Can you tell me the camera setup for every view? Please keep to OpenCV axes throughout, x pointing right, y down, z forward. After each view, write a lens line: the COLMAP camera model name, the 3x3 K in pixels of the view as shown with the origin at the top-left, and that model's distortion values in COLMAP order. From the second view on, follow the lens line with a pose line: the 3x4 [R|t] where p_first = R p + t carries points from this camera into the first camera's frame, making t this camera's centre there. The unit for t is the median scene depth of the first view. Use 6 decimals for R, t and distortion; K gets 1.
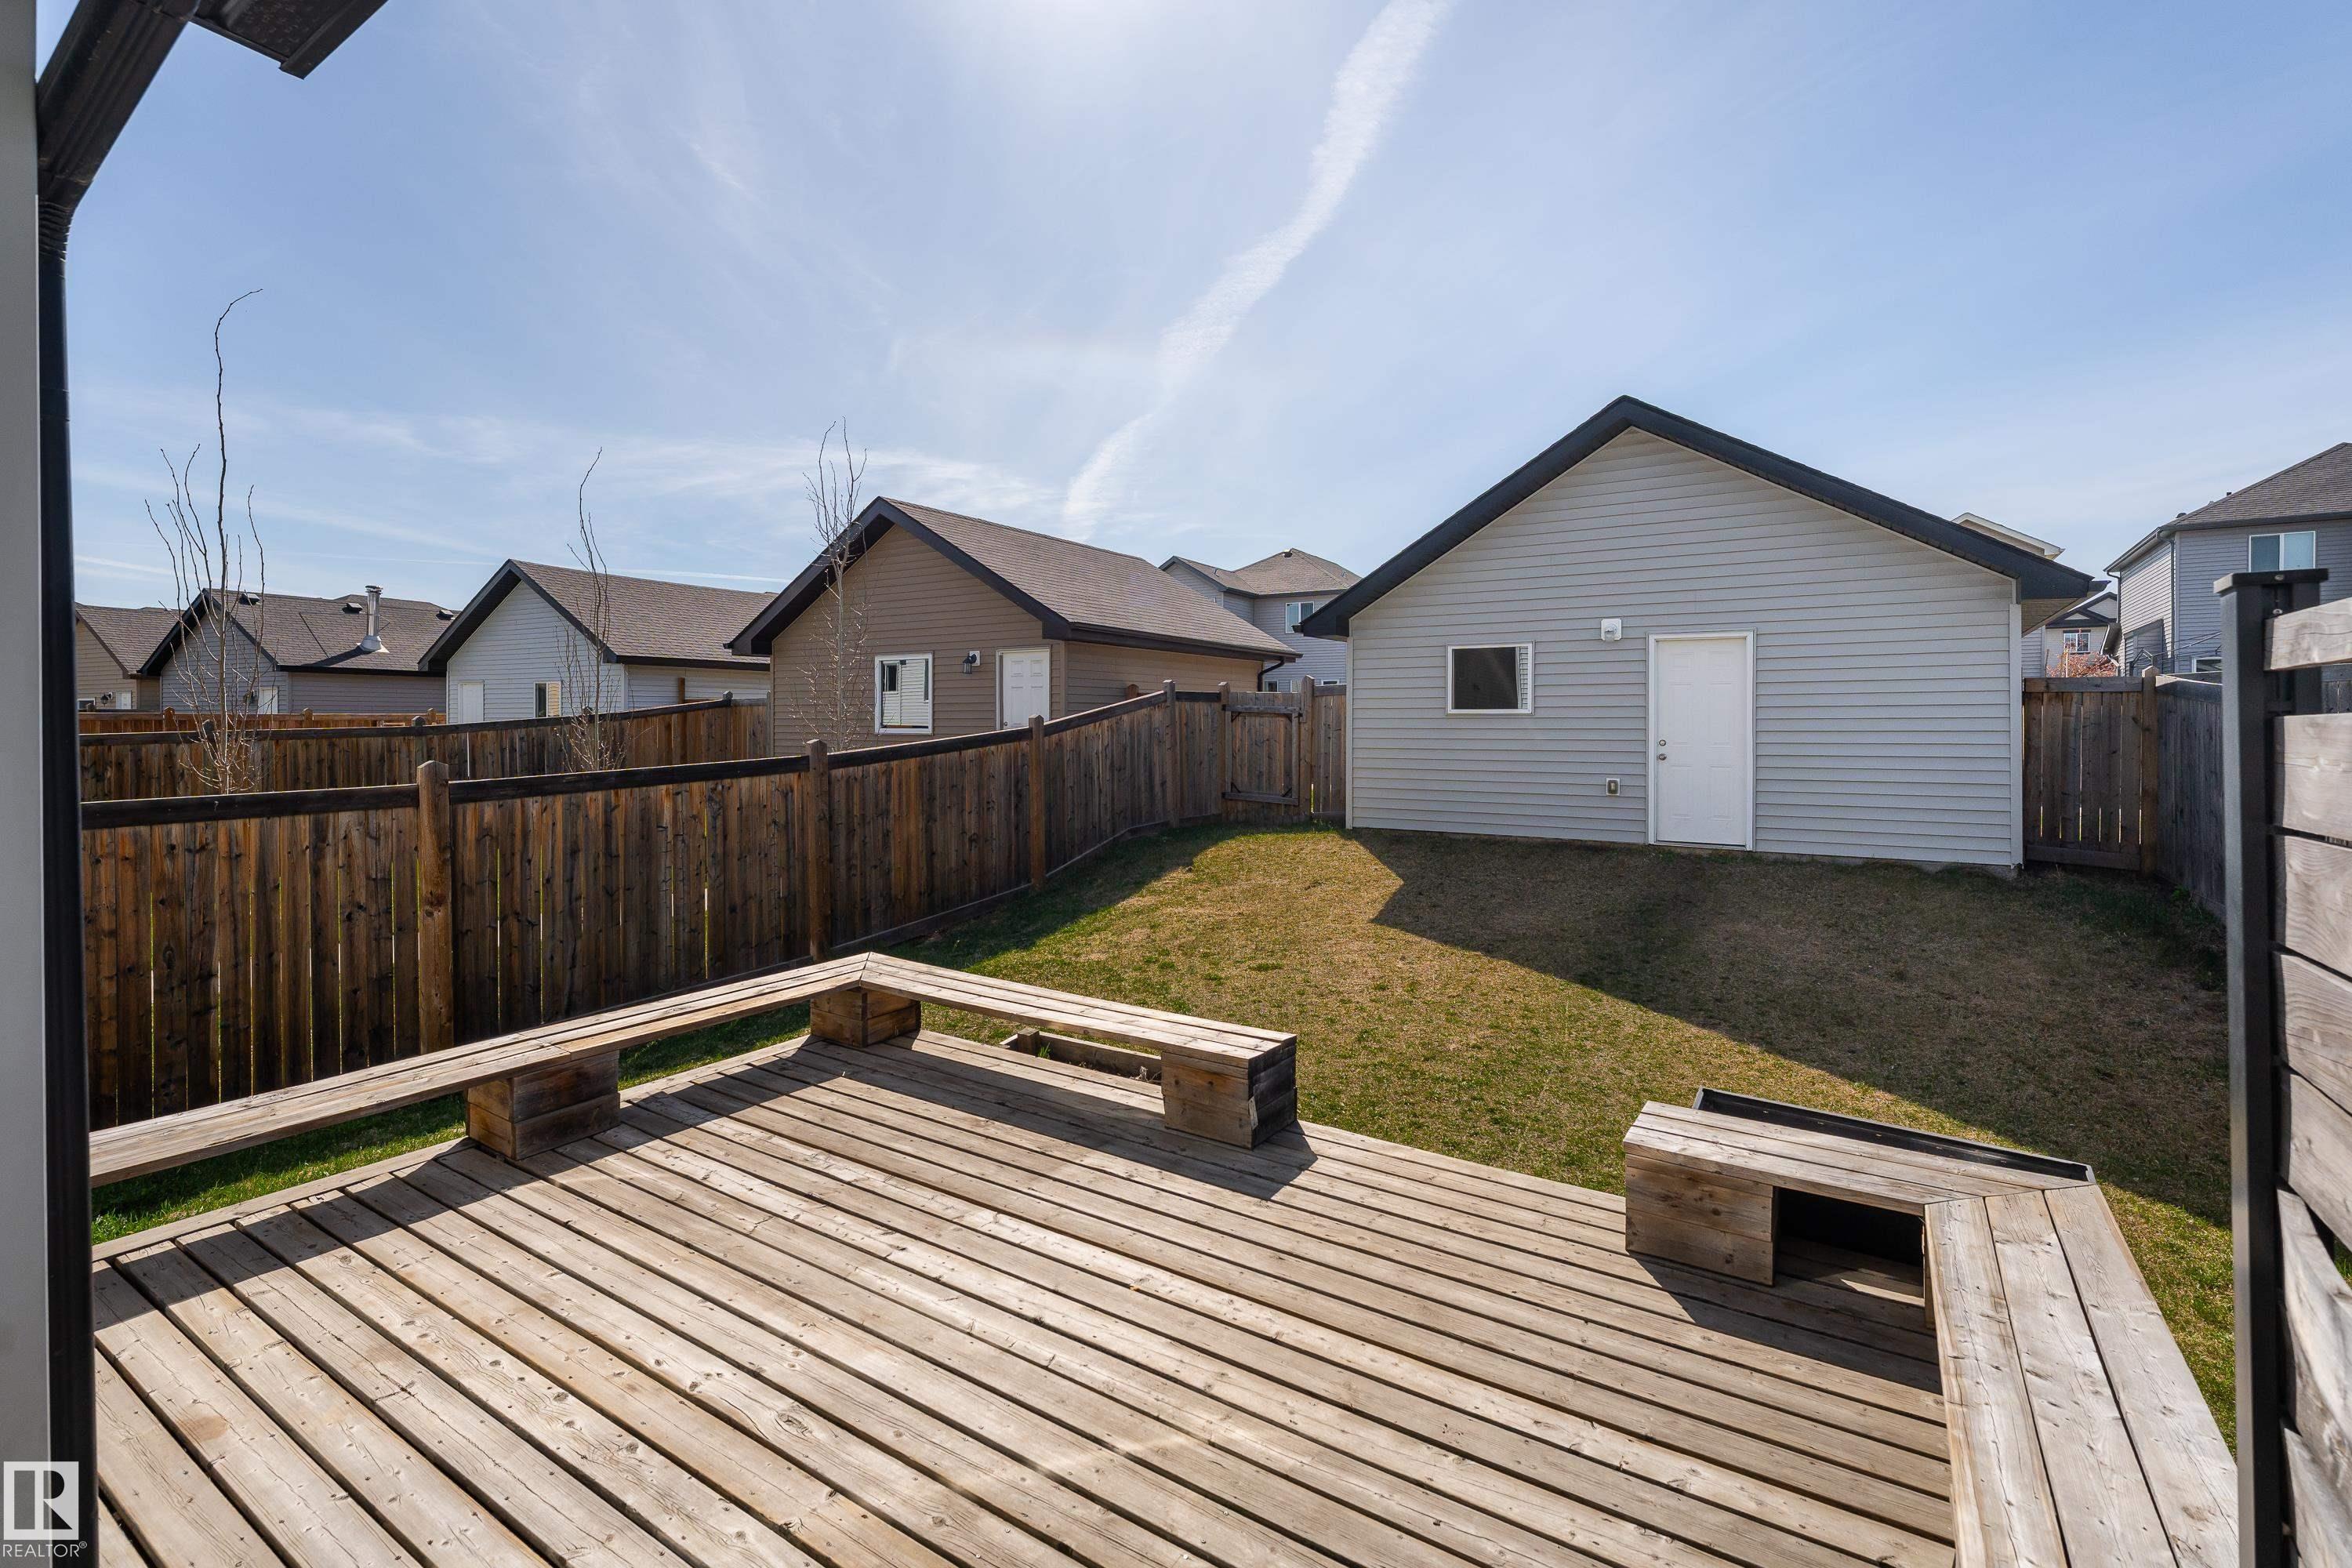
lens RADIAL K [[1060.4, 0, 1176.0], [0, 1060.4, 784.0], [0, 0, 1]] dist [-0.000047, -0.000129]
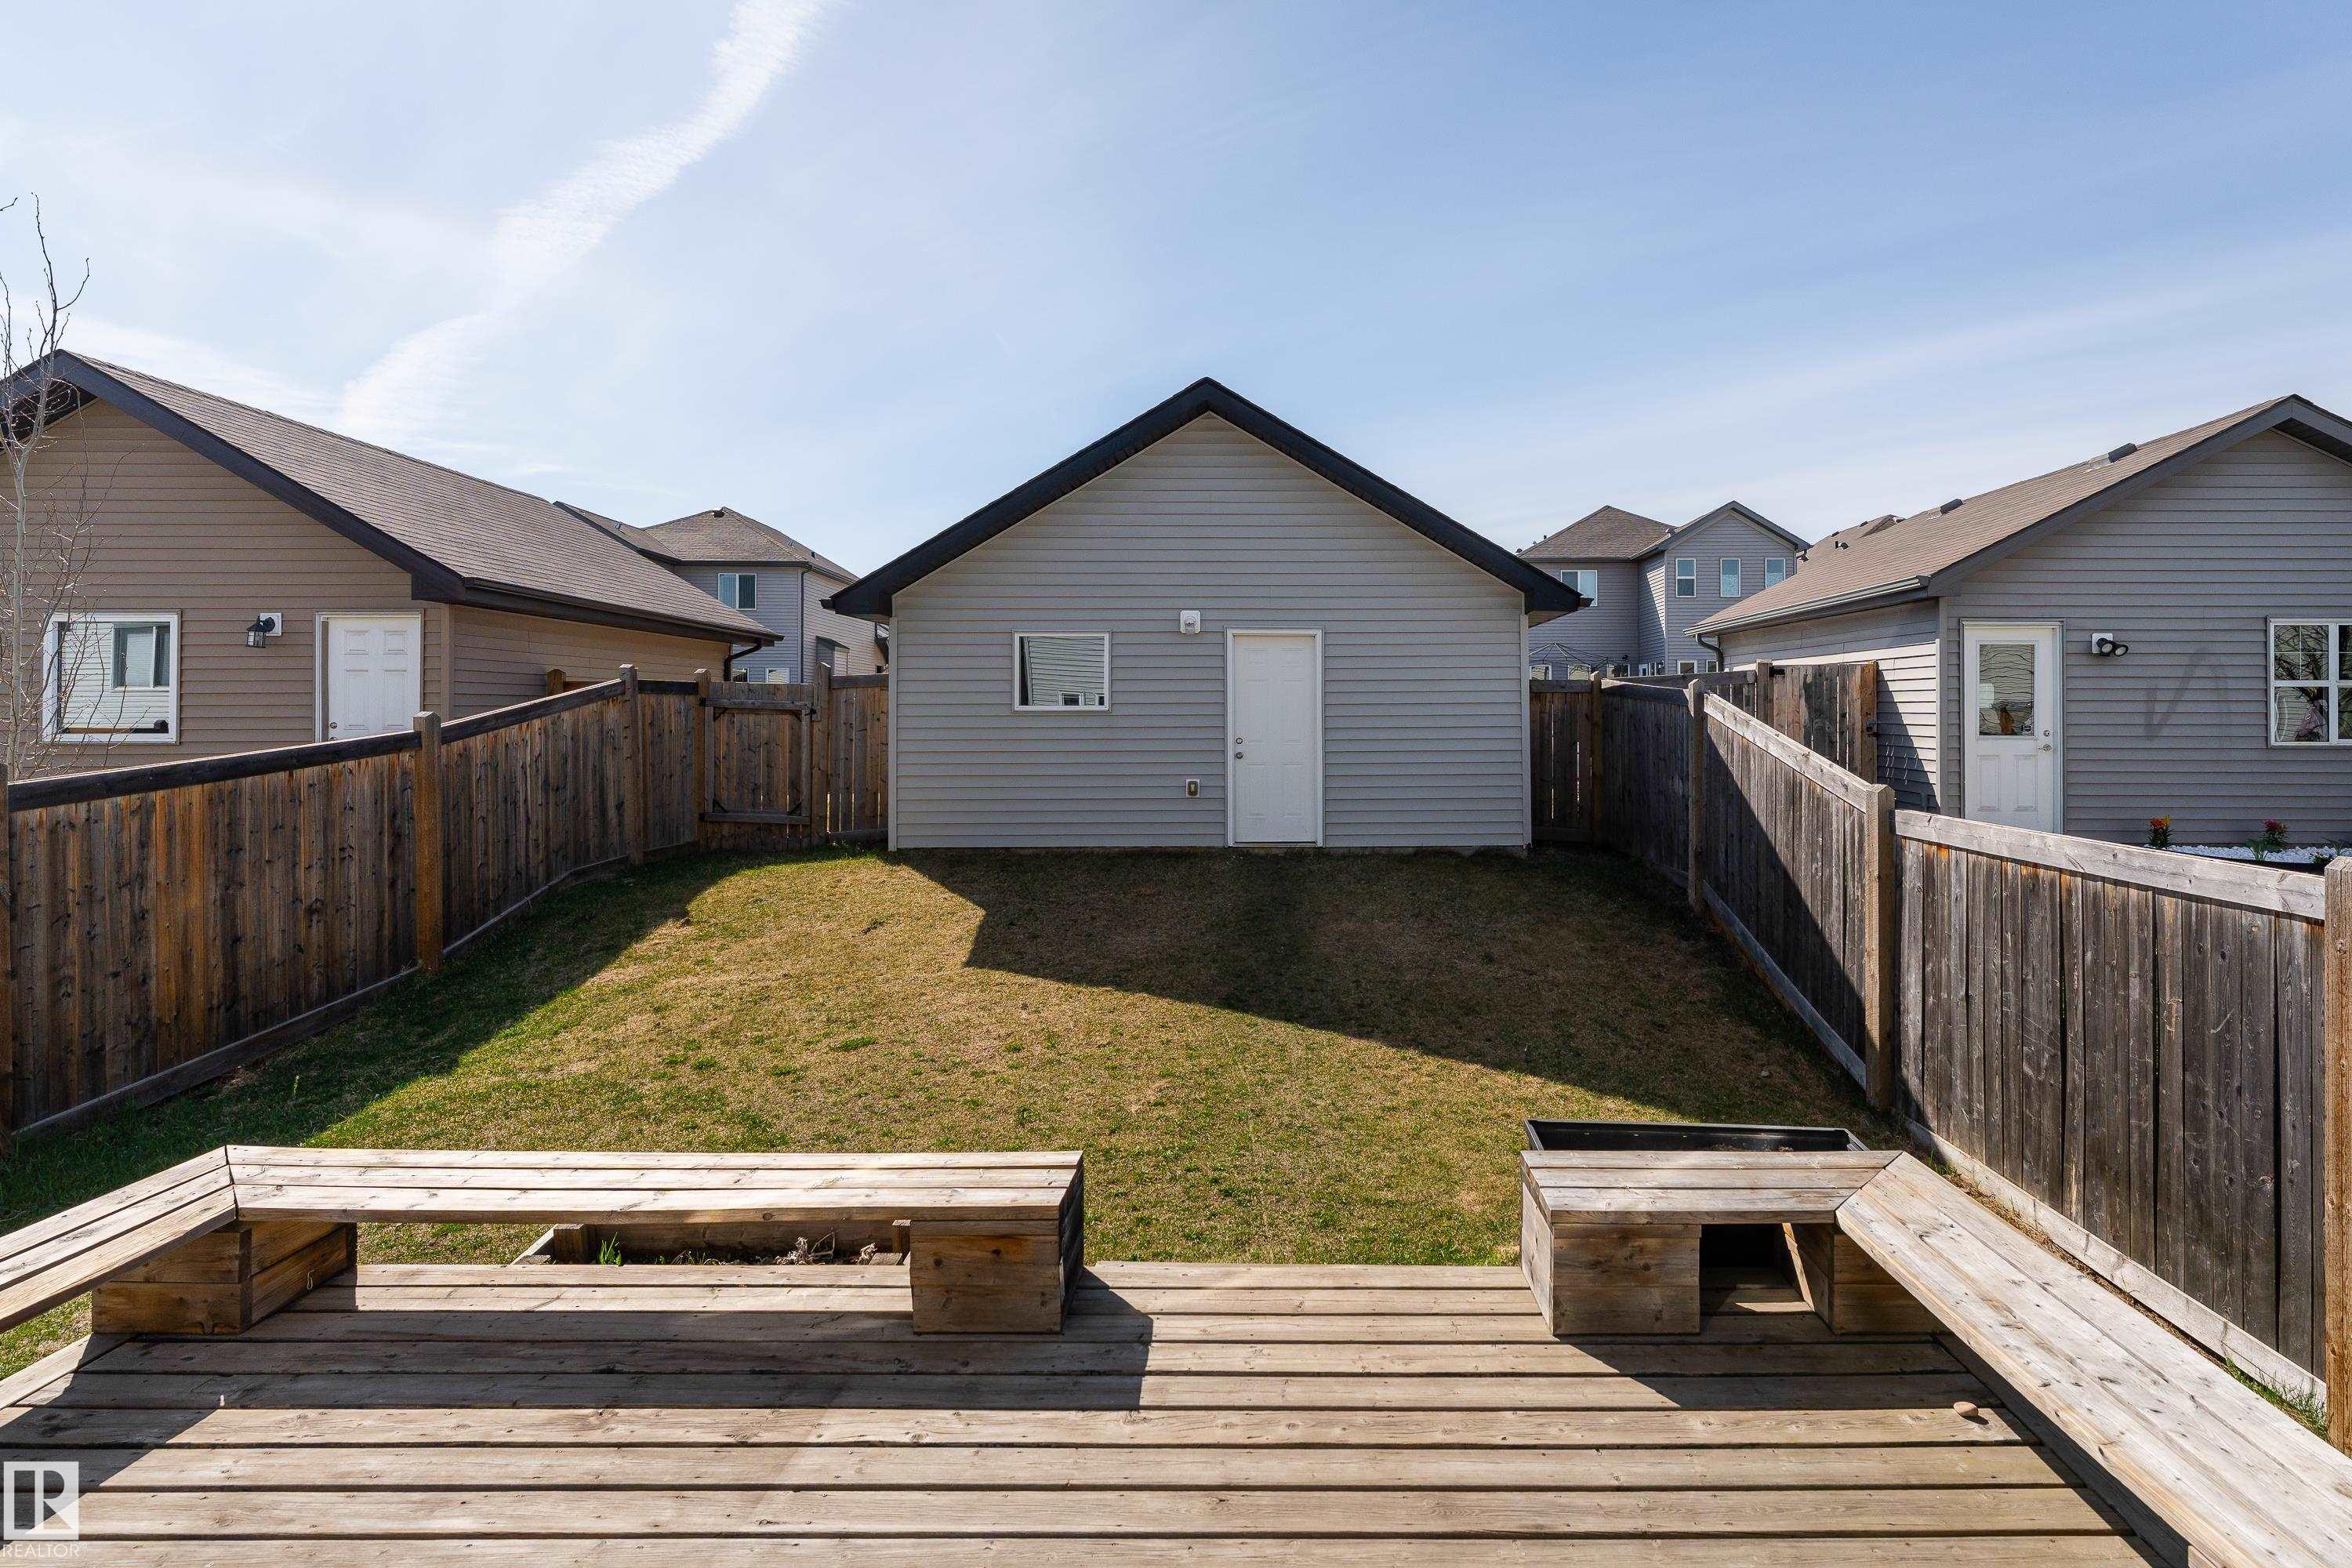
lens RADIAL K [[1119.2, 0, 1173.6], [0, 1119.2, 734.6], [0, 0, 1]] dist [0.000571, -0.000532]
pose [[0.831774, -0.012788, 0.554967, -0.154606], [0.035559, 0.998909, -0.030278, -0.015486], [-0.553974, 0.044918, 0.831321, 0.181495]]
